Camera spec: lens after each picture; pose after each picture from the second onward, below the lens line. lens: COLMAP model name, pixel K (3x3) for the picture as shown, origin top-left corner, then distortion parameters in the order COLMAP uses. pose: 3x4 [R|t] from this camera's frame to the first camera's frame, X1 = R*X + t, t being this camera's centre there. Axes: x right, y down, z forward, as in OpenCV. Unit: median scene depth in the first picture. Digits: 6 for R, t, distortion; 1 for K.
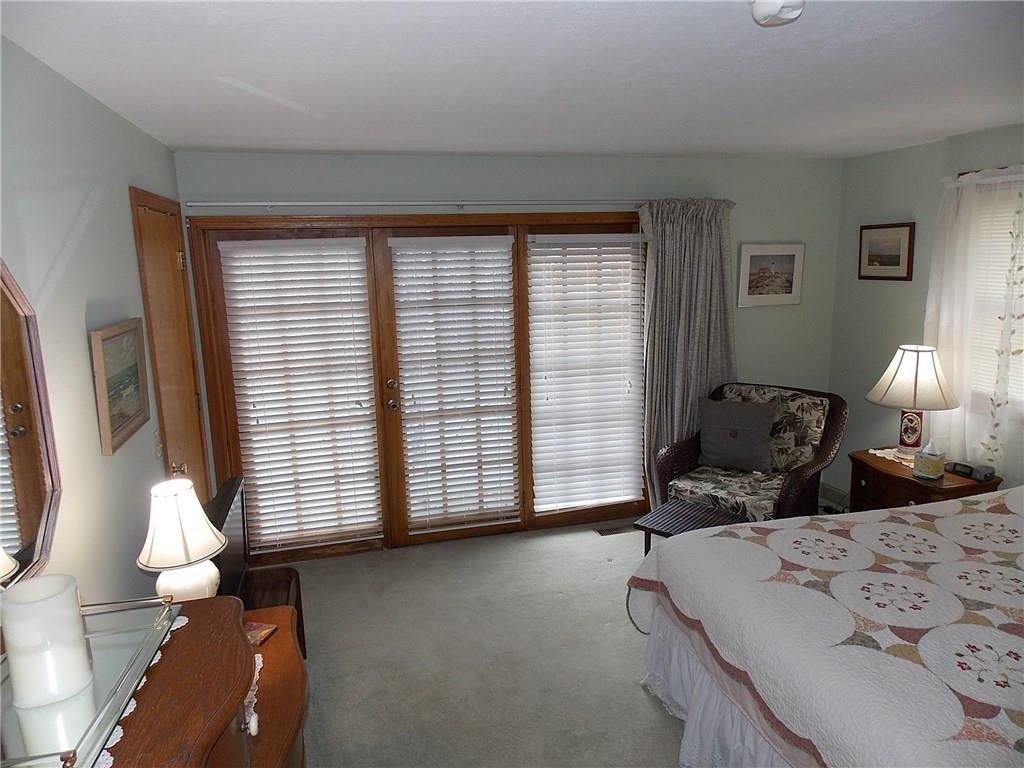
lens RADIAL K [[677.9, 0, 516.5], [0, 677.9, 380.6], [0, 0, 1]] dist [0.011673, -0.009087]
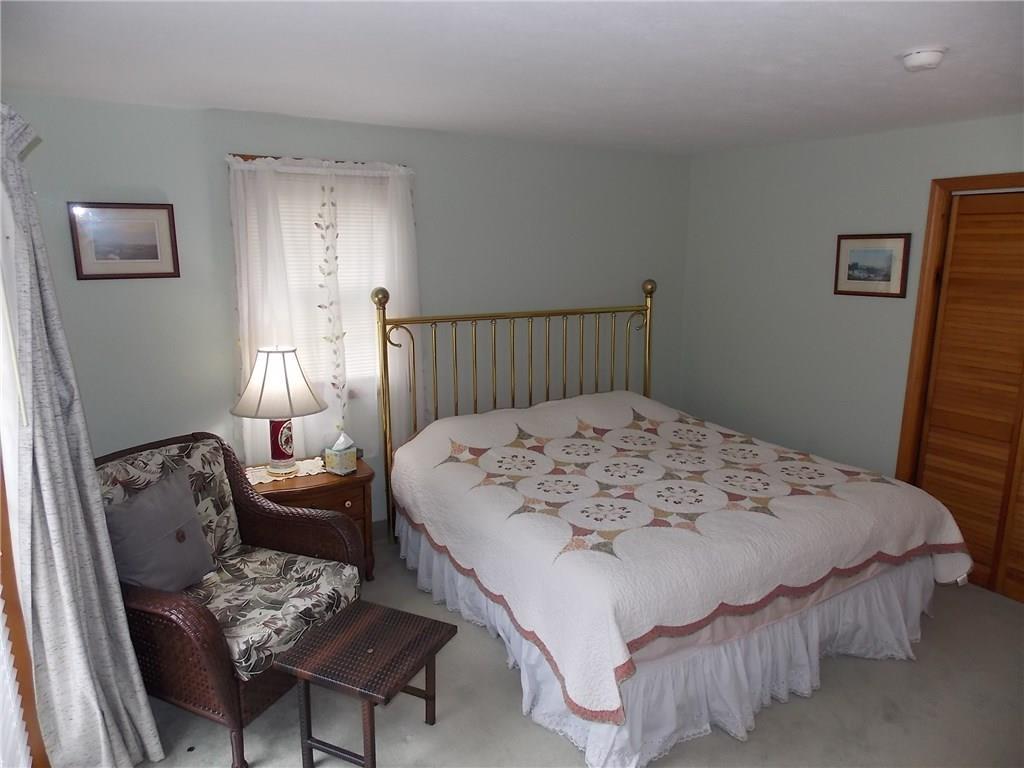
lens RADIAL K [[677.9, 0, 505.0], [0, 677.9, 381.8], [0, 0, 1]] dist [0.011673, -0.009087]
pose [[-0.266308, -0.173232, 0.948193, -0.335475], [0.179719, 0.957543, 0.225416, -0.150612], [-0.946985, 0.230439, -0.223868, 0.905282]]
